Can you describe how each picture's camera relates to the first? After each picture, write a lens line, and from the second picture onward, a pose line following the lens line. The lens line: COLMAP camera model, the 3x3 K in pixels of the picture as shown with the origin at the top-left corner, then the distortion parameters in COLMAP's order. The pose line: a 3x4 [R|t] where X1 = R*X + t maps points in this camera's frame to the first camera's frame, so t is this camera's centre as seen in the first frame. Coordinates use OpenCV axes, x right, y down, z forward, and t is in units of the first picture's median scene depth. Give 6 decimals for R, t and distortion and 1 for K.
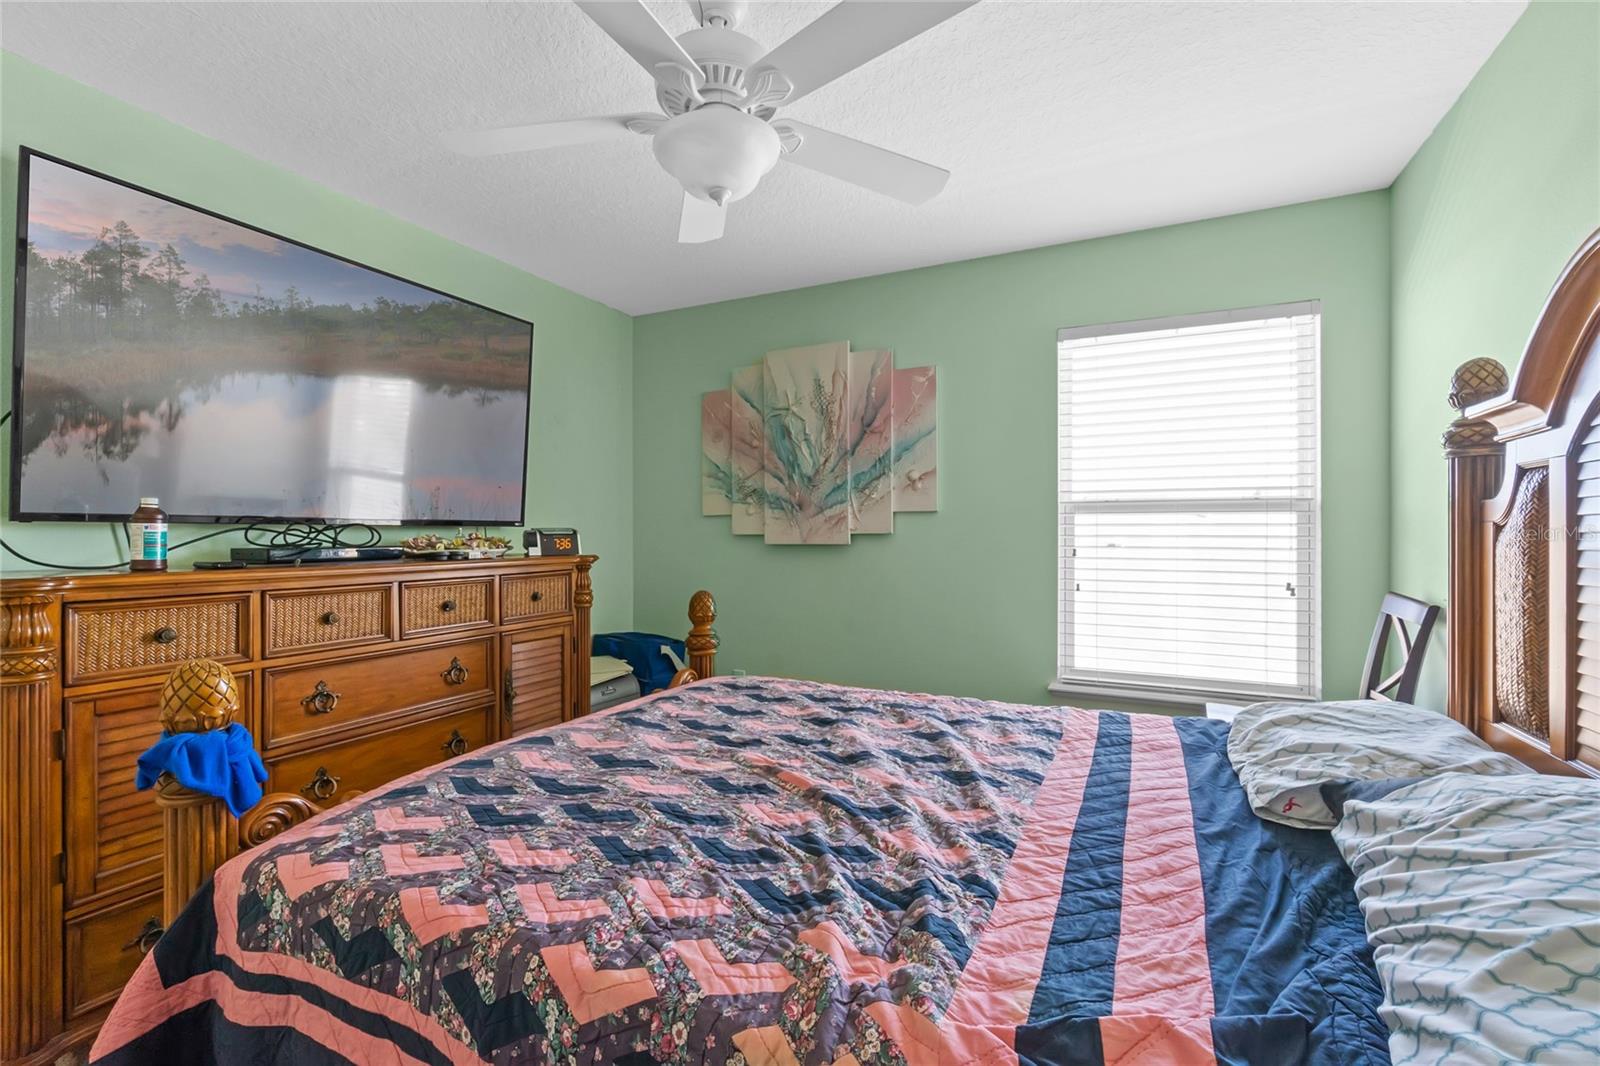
lens RADIAL K [[688.3, 0, 794.0], [0, 688.3, 533.6], [0, 0, 1]] dist [-0.001181, 0.000494]
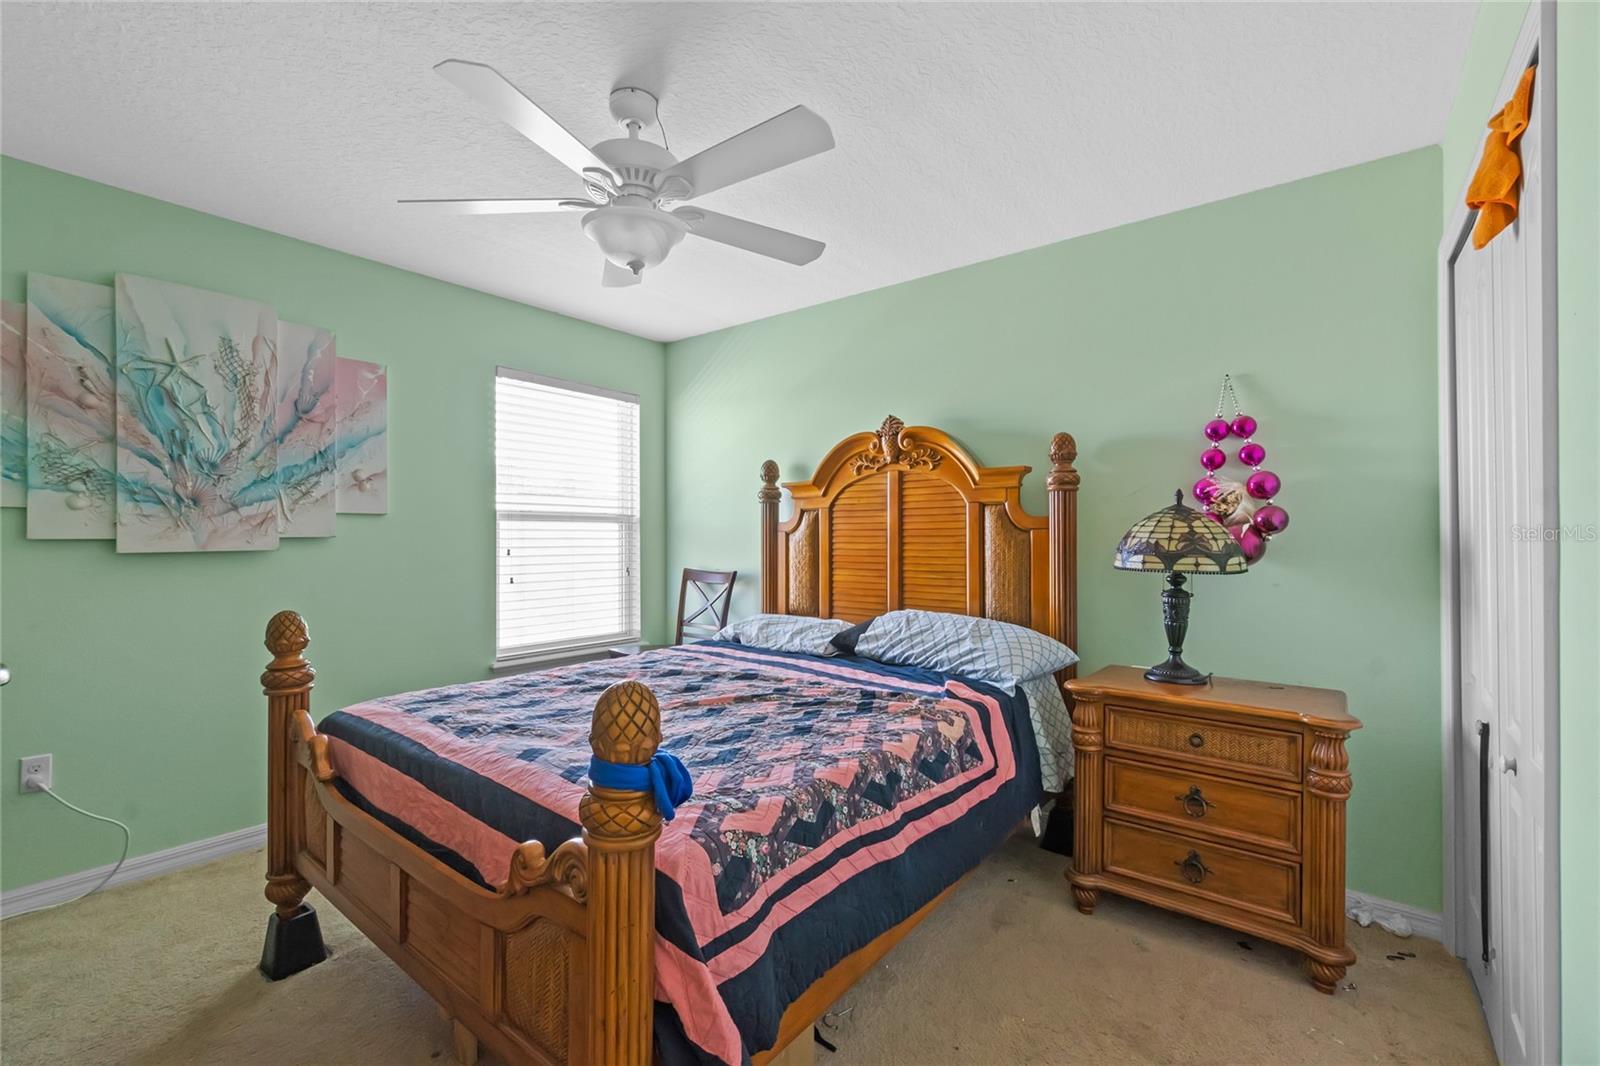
lens RADIAL K [[688.3, 0, 794.0], [0, 688.3, 533.6], [0, 0, 1]] dist [-0.001181, 0.000494]
pose [[0.212030, 0.003353, 0.977257, -0.612099], [0.001897, 0.999991, -0.003842, 0.000061], [-0.977261, 0.002668, 0.212022, 0.219803]]
